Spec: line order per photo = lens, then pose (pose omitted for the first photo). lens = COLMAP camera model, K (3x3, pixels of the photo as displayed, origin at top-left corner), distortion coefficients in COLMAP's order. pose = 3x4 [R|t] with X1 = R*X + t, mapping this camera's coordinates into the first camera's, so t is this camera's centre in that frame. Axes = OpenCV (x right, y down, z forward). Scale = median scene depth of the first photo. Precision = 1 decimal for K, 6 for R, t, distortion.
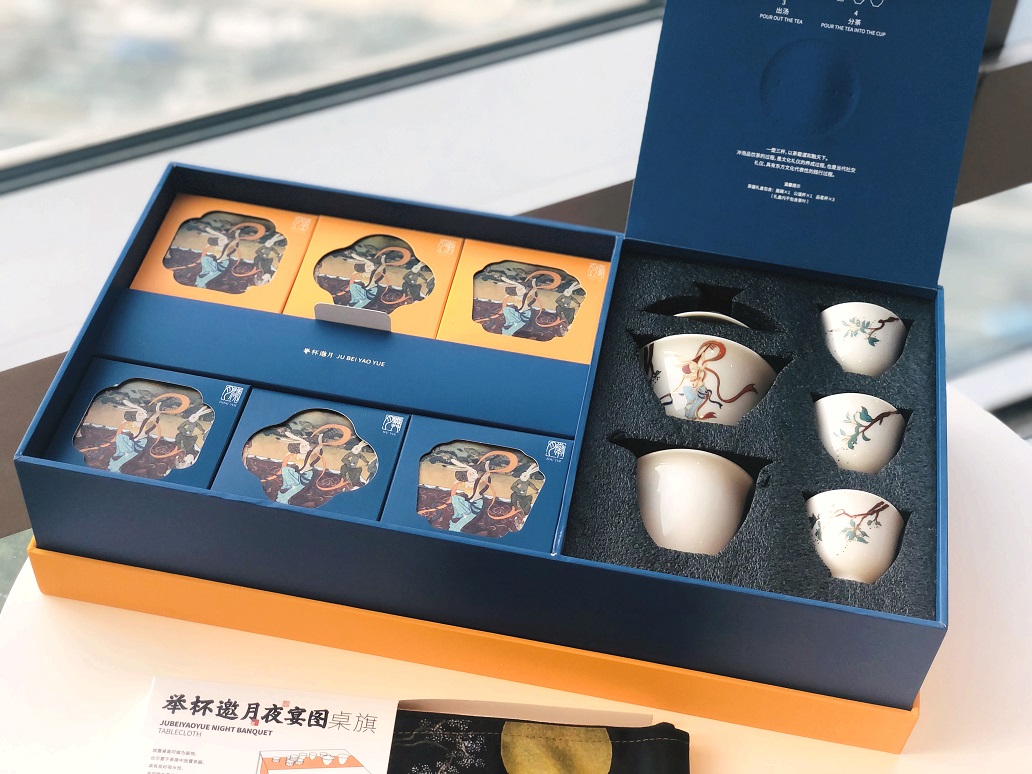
lens RADIAL K [[1550.7, 0, 516.0], [0, 1550.7, 387.0], [0, 0, 1]] dist [-0.052244, 0.034935]
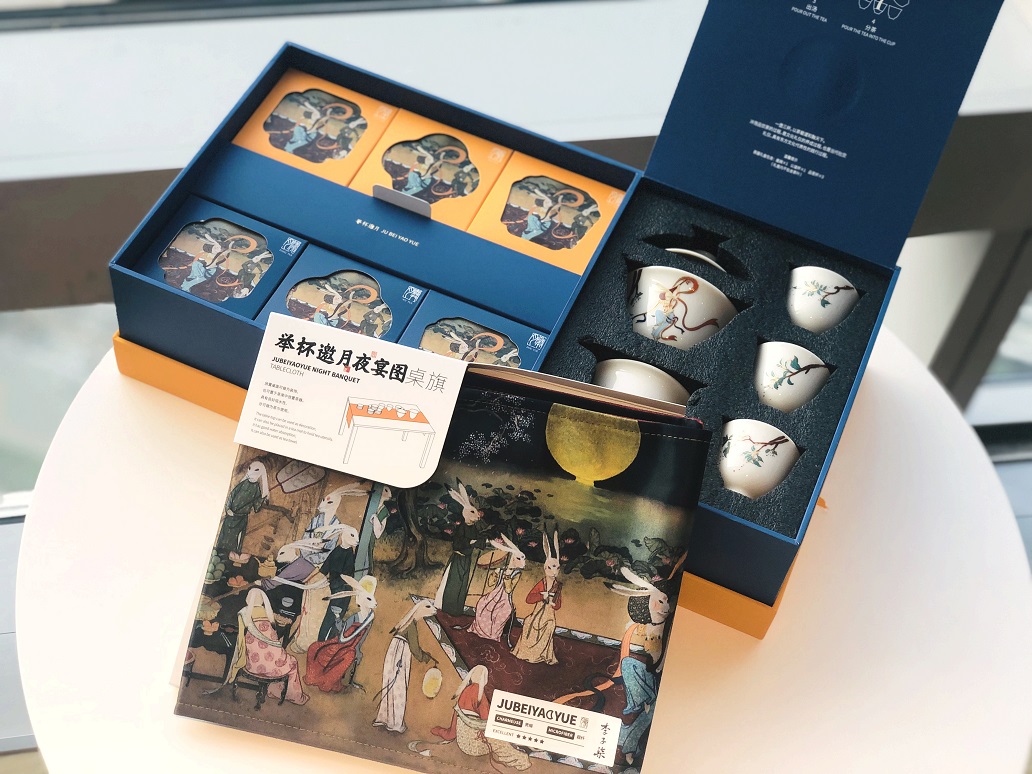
lens RADIAL K [[1550.7, 0, 516.0], [0, 1550.7, 387.0], [0, 0, 1]] dist [-0.052244, 0.034935]
pose [[0.975661, 0.197587, -0.095106, 0.123552], [-0.188013, 0.976967, 0.100928, -0.041186], [0.112857, -0.080591, 0.990337, -0.197097]]
